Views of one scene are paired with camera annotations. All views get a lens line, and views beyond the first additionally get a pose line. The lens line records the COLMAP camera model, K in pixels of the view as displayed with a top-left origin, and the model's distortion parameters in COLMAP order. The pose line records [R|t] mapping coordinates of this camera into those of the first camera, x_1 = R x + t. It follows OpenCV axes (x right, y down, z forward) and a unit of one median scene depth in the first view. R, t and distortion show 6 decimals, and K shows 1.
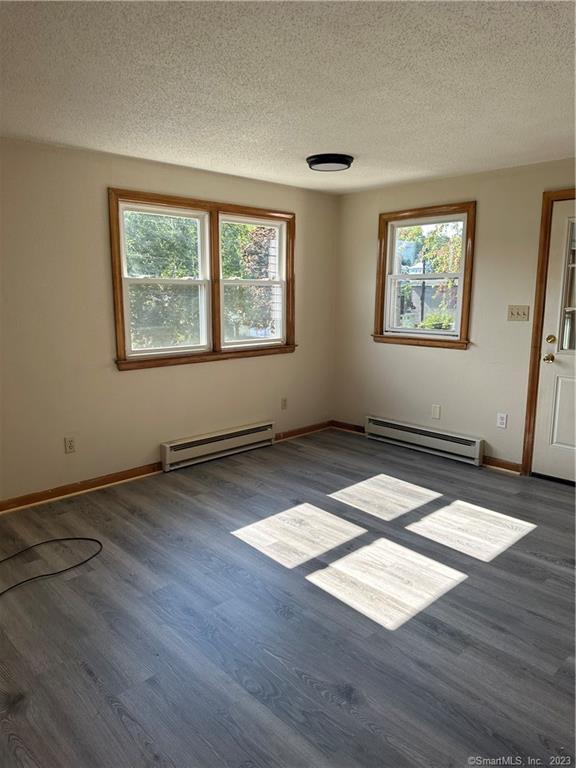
lens RADIAL K [[545.7, 0, 286.5], [0, 545.7, 380.0], [0, 0, 1]] dist [0.012863, -0.013893]
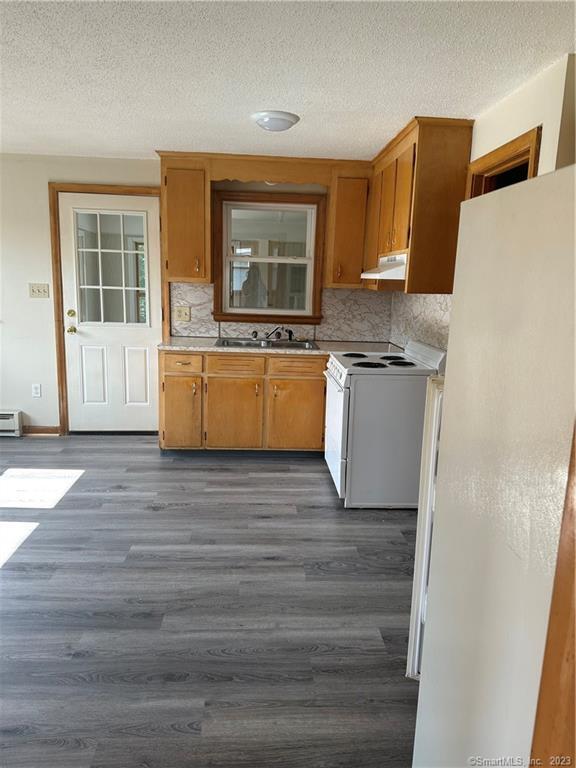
lens RADIAL K [[545.7, 0, 287.5], [0, 545.7, 384.1], [0, 0, 1]] dist [0.012863, -0.013893]
pose [[0.648092, -0.129840, 0.750412, -0.107534], [0.097591, 0.991395, 0.087251, 0.017586], [-0.755283, 0.016687, 0.655186, -0.098923]]
